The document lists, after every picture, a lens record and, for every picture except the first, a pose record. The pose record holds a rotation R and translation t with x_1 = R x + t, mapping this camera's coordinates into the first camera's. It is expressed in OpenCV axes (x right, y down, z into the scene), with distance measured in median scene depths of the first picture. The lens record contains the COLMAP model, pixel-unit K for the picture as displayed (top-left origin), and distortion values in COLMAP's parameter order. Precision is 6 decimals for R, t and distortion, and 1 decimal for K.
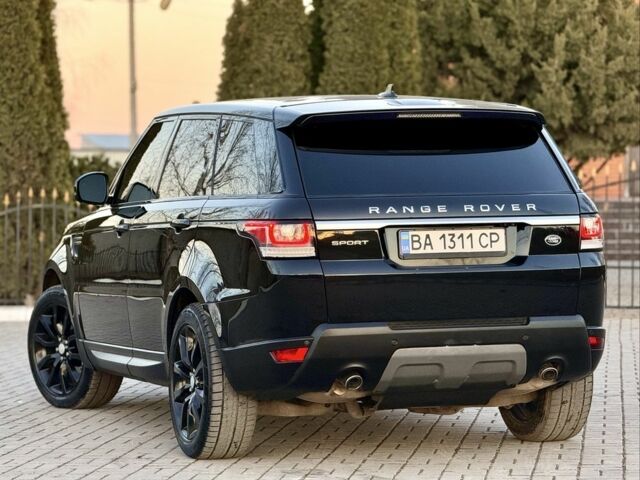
lens RADIAL K [[2263.8, 0, 320.0], [0, 2263.8, 240.0], [0, 0, 1]] dist [0.214922, 0.857646]
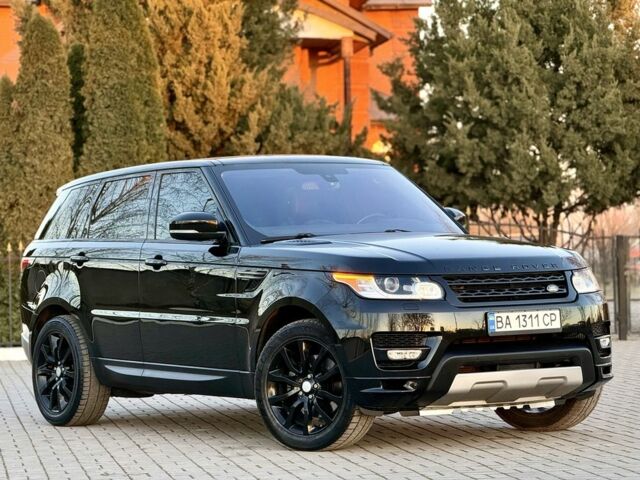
lens RADIAL K [[2217.5, 0, 320.0], [0, 2217.5, 240.0], [0, 0, 1]] dist [0.216302, 1.268066]
pose [[0.956660, -0.011165, 0.290995, -0.214197], [0.020672, 0.999348, -0.029618, 0.011291], [-0.290474, 0.034350, 0.956266, -0.113861]]
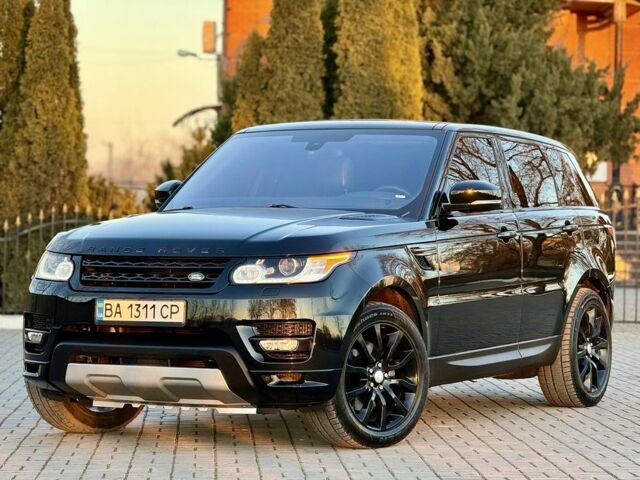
lens RADIAL K [[2217.5, 0, 320.0], [0, 2217.5, 240.0], [0, 0, 1]] dist [0.216302, 1.268066]
pose [[0.983895, 0.016853, 0.177948, -0.194279], [-0.014109, 0.999761, -0.016675, 0.009469], [-0.178187, 0.013895, 0.983899, -0.042123]]
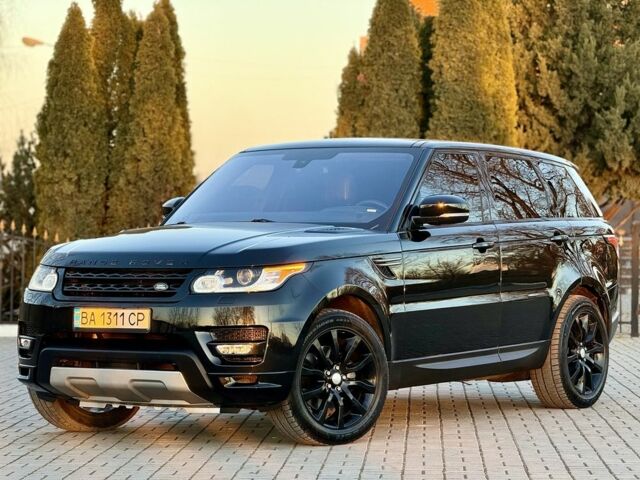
lens RADIAL K [[2217.5, 0, 320.0], [0, 2217.5, 240.0], [0, 0, 1]] dist [0.216302, 1.268066]
pose [[0.996706, 0.009335, 0.080559, -0.141524], [-0.007728, 0.999765, -0.020237, 0.009075], [-0.080729, 0.019548, 0.996544, -0.086609]]
